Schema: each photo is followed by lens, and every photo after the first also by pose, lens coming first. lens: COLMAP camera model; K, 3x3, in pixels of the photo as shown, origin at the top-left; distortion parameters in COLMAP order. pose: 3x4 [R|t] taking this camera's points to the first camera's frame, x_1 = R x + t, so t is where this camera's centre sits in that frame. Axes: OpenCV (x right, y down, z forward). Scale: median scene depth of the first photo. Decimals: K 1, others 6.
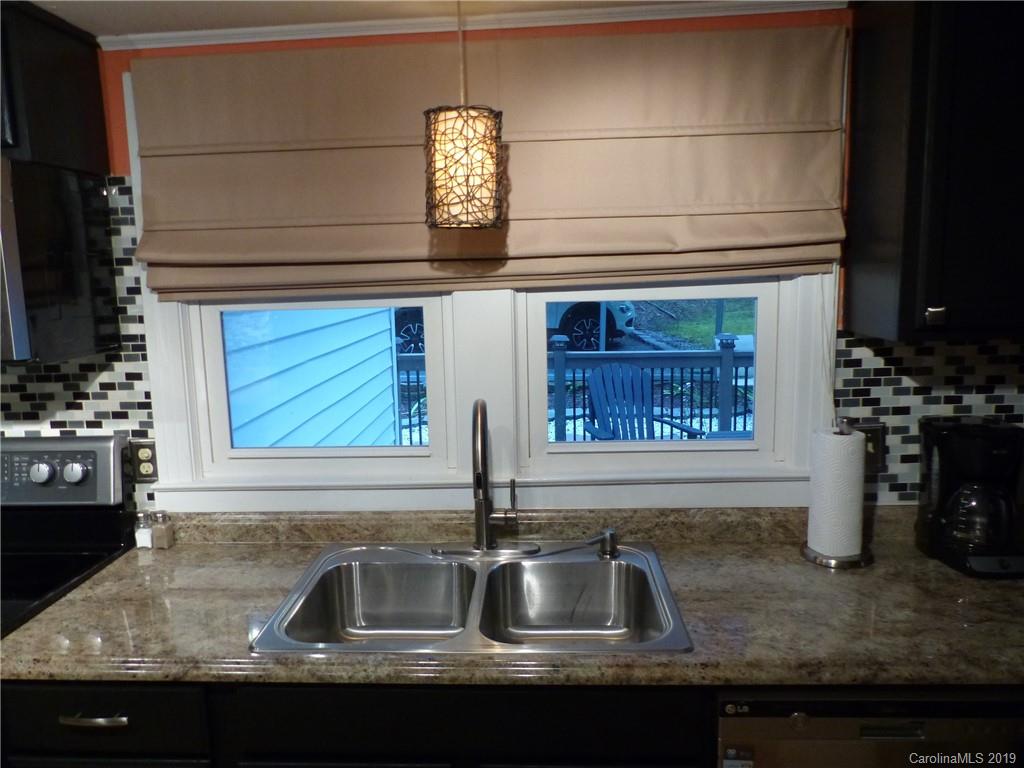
lens RADIAL K [[764.8, 0, 512.7], [0, 764.8, 388.8], [0, 0, 1]] dist [-0.025447, 0.014021]
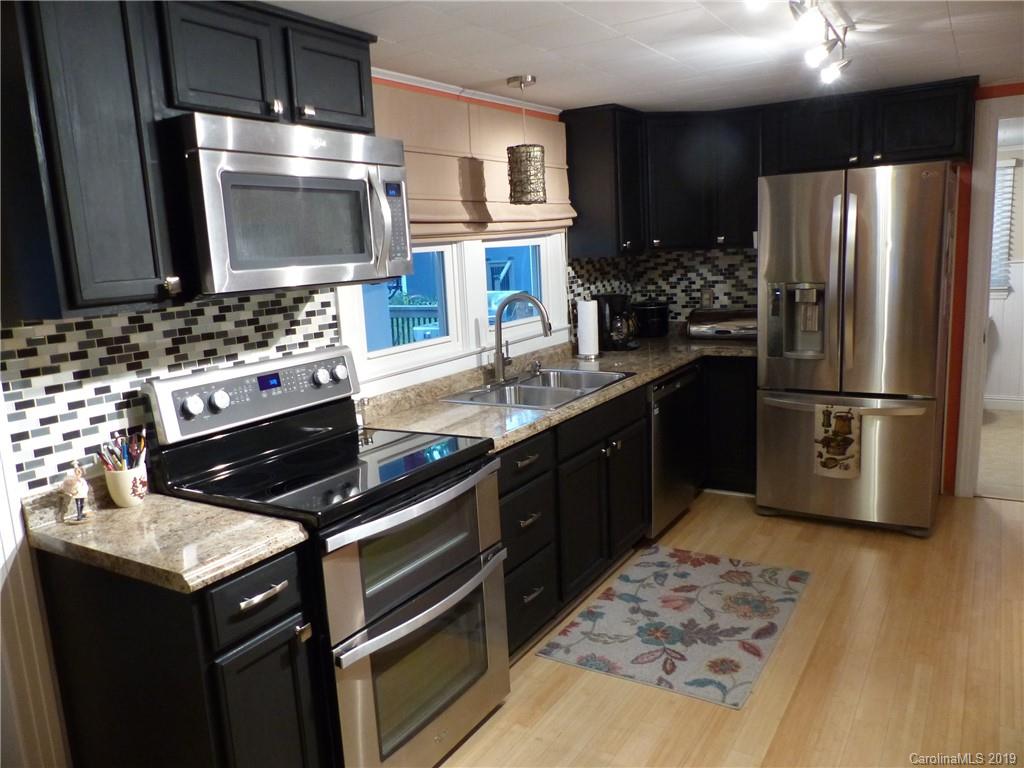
lens RADIAL K [[764.8, 0, 517.0], [0, 764.8, 382.6], [0, 0, 1]] dist [-0.025447, 0.014021]
pose [[0.481004, -0.154835, 0.862938, -1.512477], [0.170092, 0.982060, 0.081400, 0.066624], [-0.860061, 0.107625, 0.498711, 0.052933]]
